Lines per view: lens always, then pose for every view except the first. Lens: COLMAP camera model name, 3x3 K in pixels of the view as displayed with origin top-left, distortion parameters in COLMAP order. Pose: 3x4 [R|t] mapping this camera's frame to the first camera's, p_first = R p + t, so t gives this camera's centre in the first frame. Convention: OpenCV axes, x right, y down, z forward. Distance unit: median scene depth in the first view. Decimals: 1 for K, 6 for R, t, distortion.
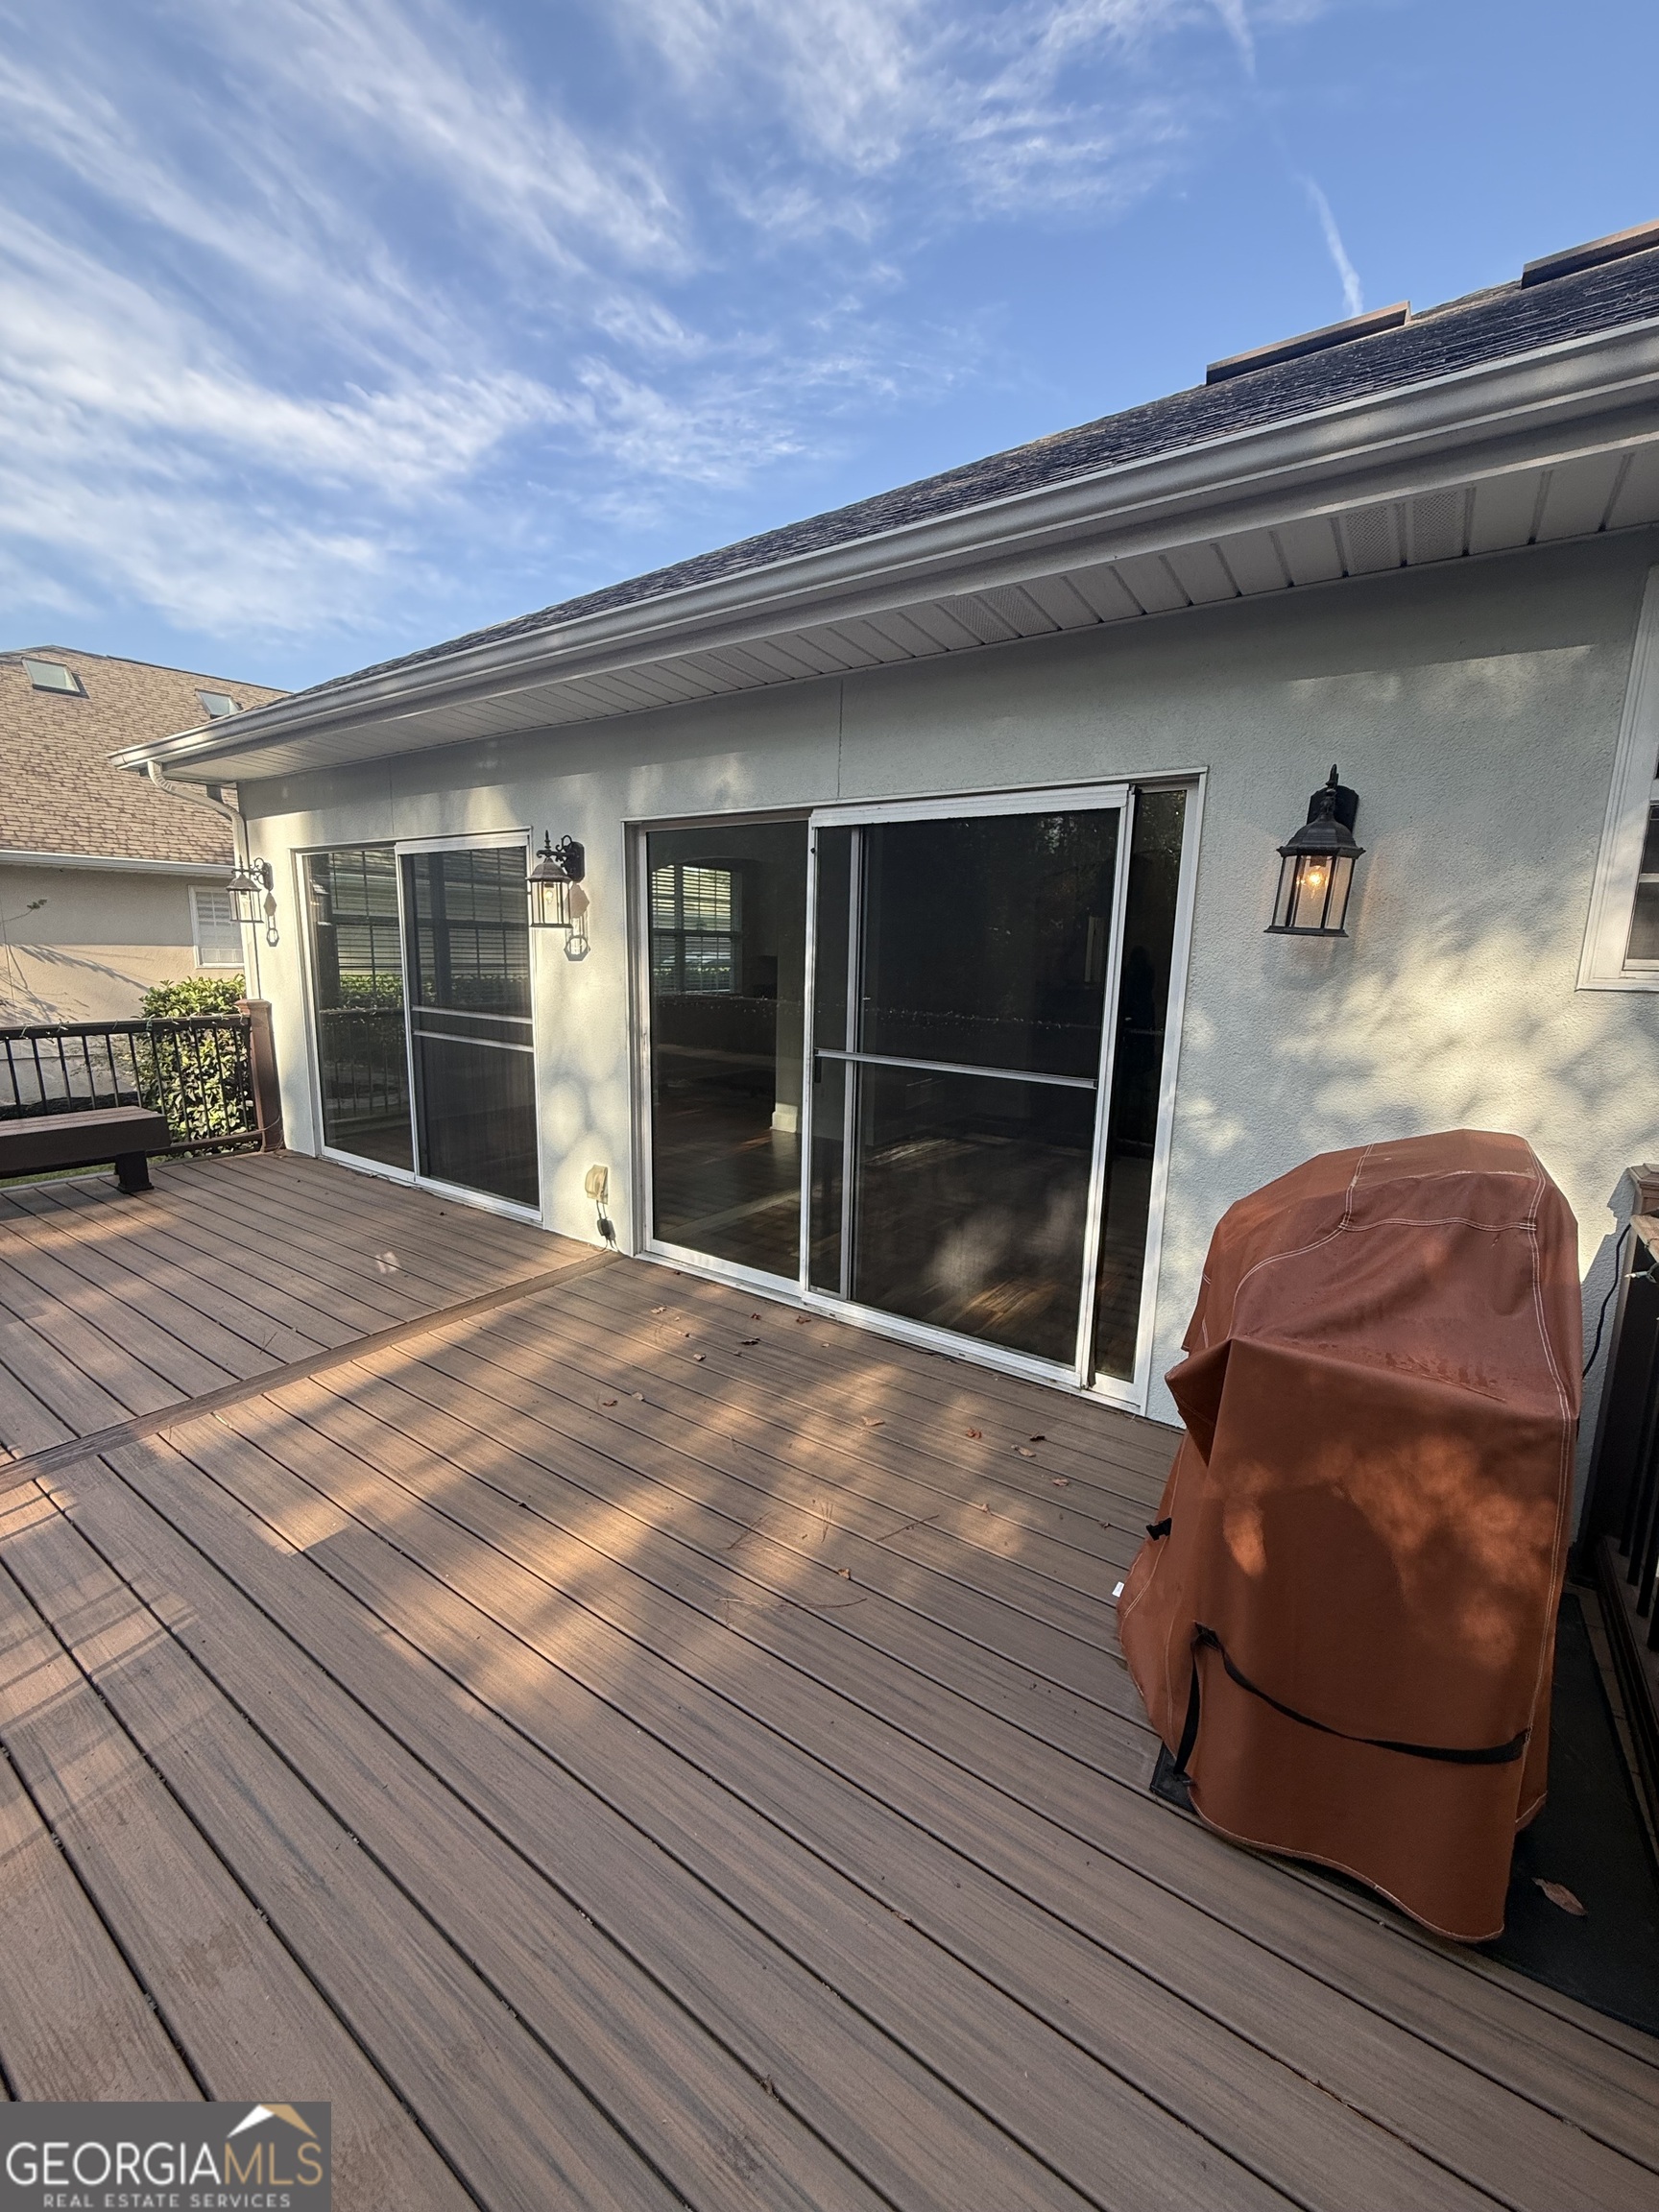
lens RADIAL K [[889.0, 0, 838.2], [0, 889.0, 1089.2], [0, 0, 1]] dist [0.000246, 0.000142]
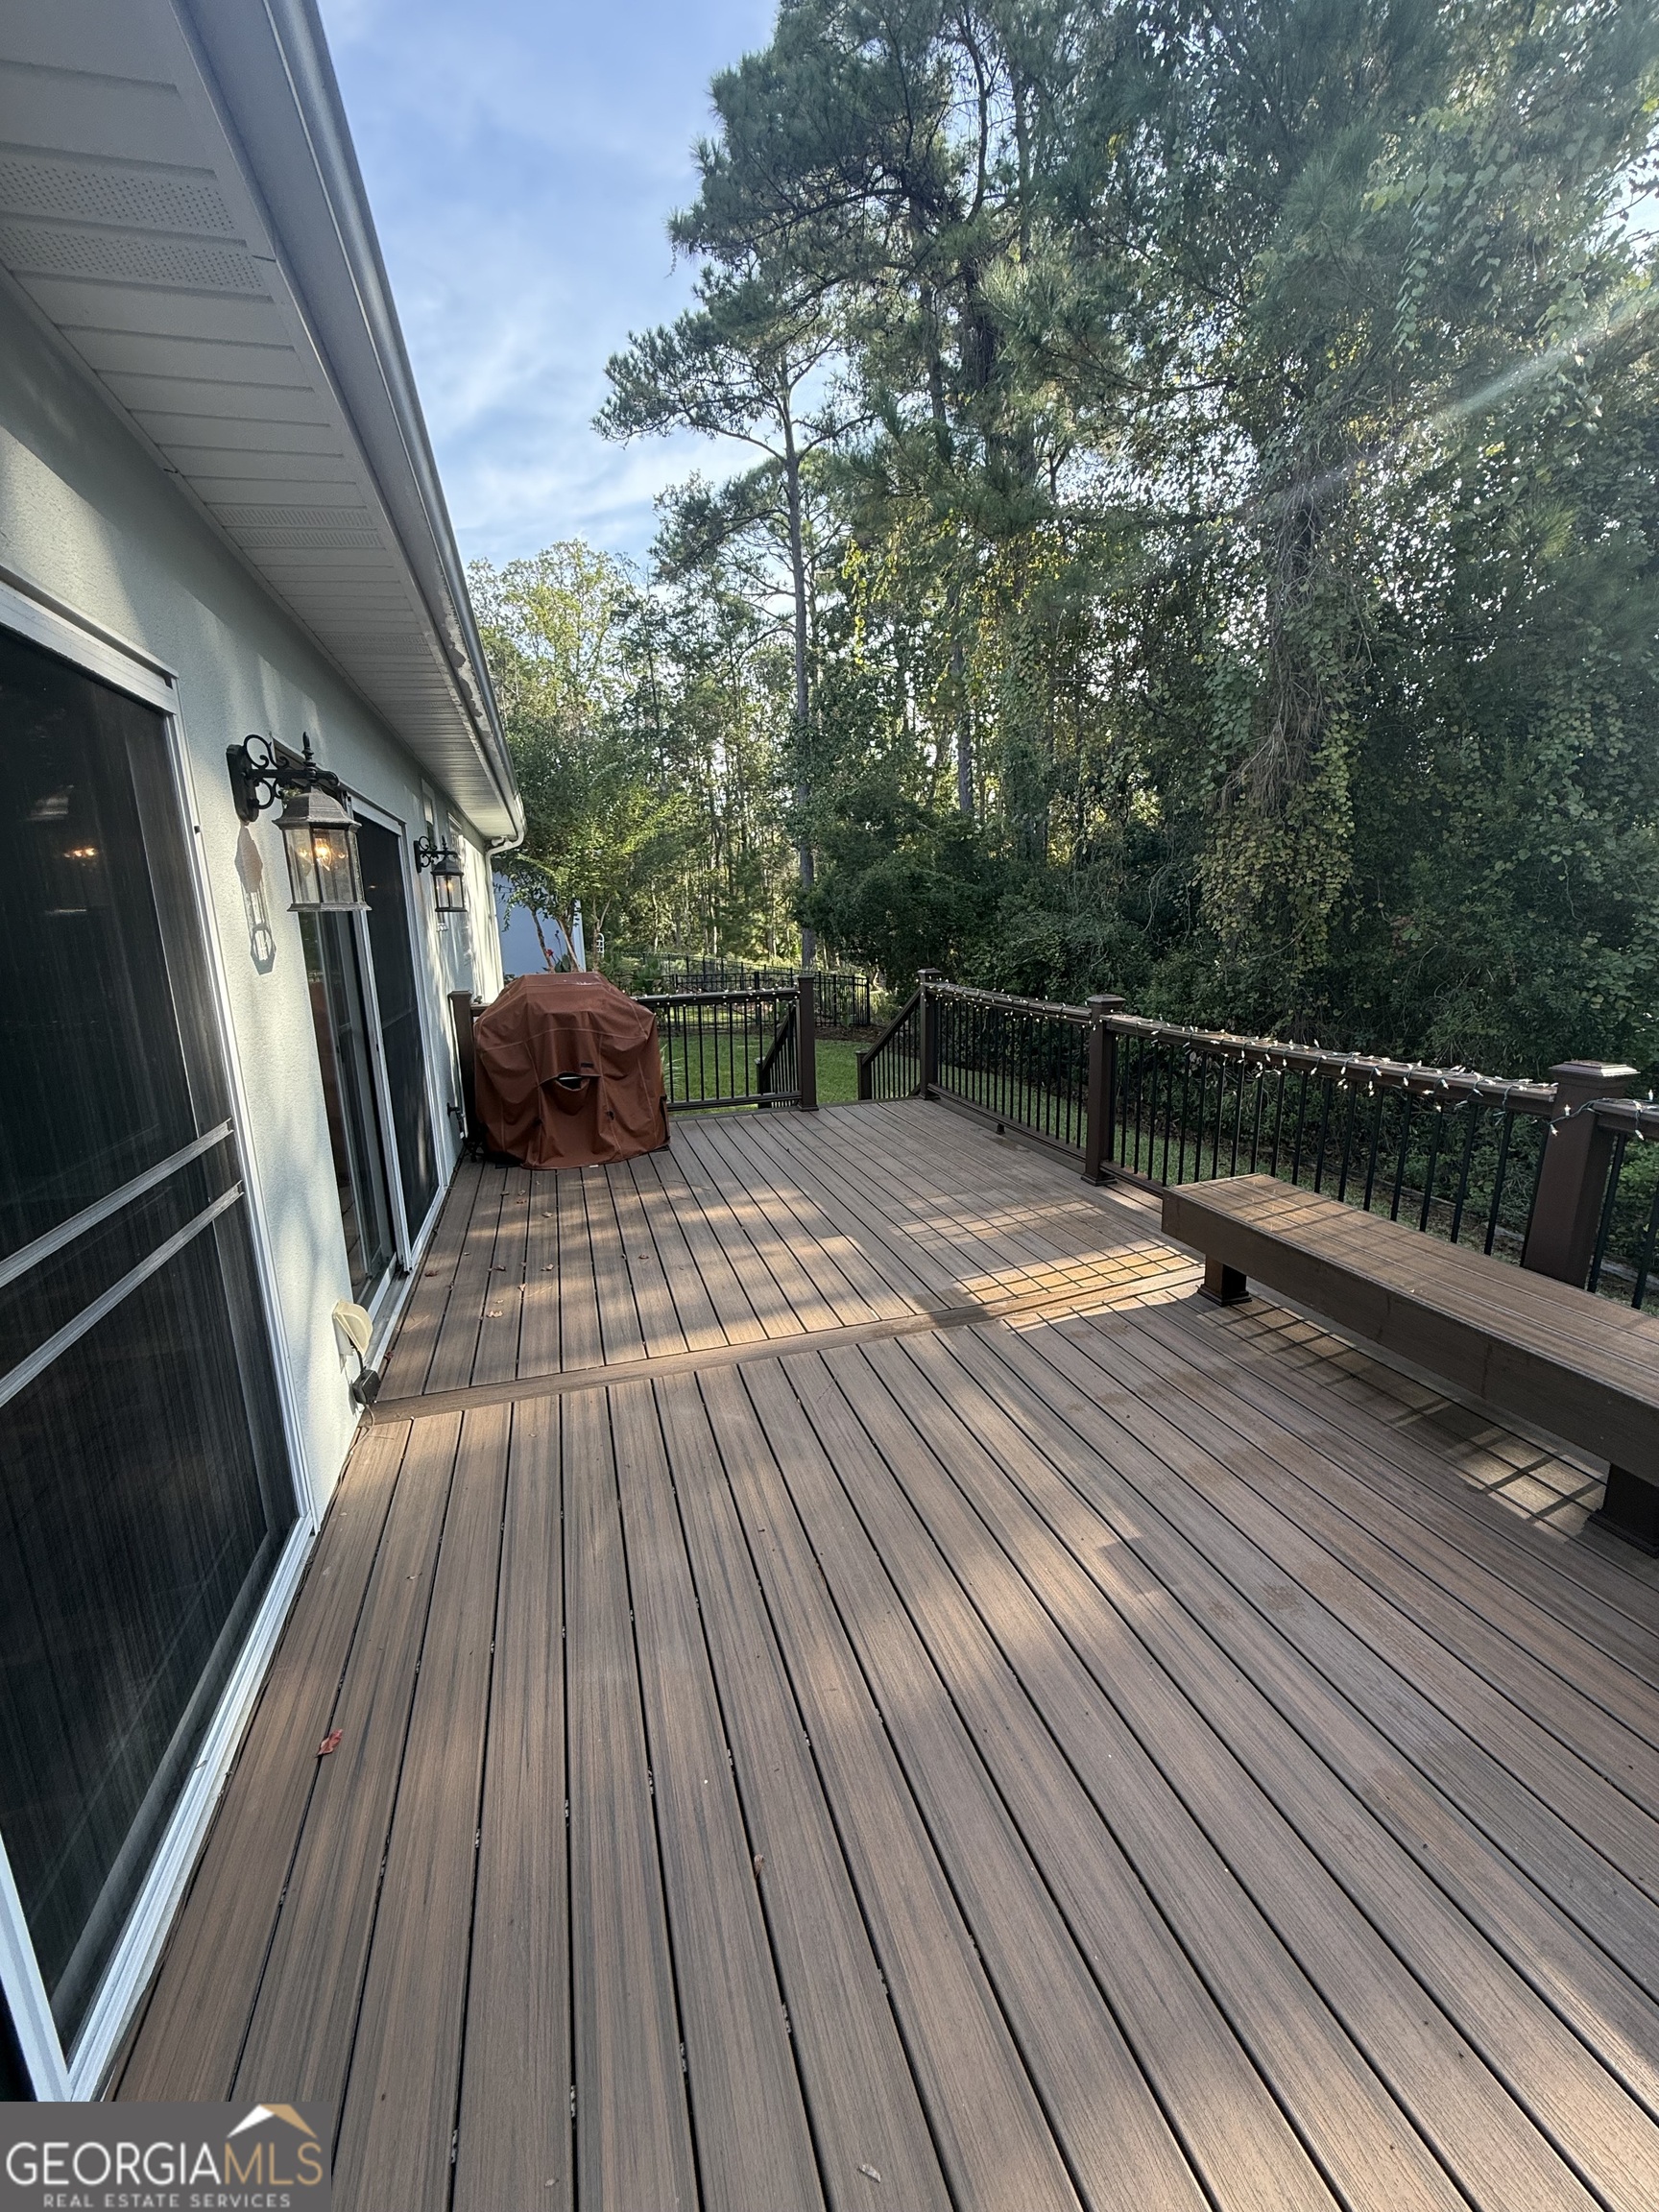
lens RADIAL K [[877.8, 0, 831.2], [0, 877.8, 1101.5], [0, 0, 1]] dist [0.000394, -0.000085]
pose [[-0.787442, -0.140207, 0.600231, -0.968345], [0.100682, 0.931450, 0.349662, -0.242638], [-0.608110, 0.335771, -0.719347, 1.315795]]
